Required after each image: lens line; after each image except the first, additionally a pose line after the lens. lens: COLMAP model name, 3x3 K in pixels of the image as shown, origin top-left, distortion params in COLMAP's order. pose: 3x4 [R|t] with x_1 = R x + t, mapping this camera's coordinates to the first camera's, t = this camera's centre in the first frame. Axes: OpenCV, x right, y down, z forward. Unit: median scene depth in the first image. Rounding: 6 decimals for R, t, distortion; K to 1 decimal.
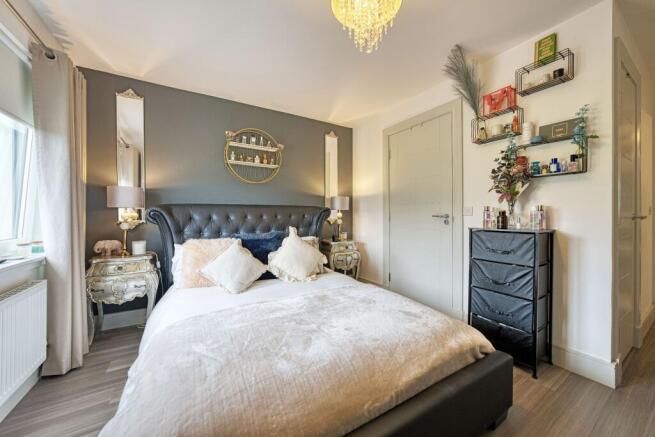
lens RADIAL K [[238.2, 0, 326.1], [0, 238.2, 215.8], [0, 0, 1]] dist [0.000832, 0.000154]
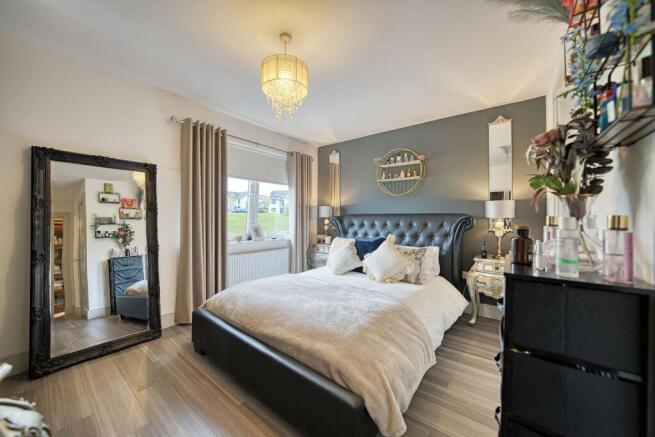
lens RADIAL K [[228.6, 0, 327.5], [0, 228.6, 218.5], [0, 0, 1]] dist [-0.000331, 0.000014]
pose [[0.379247, 0.001864, -0.925294, 0.622054], [-0.016671, 0.999849, -0.004818, -0.013598], [0.925145, 0.017253, 0.379221, 0.267323]]
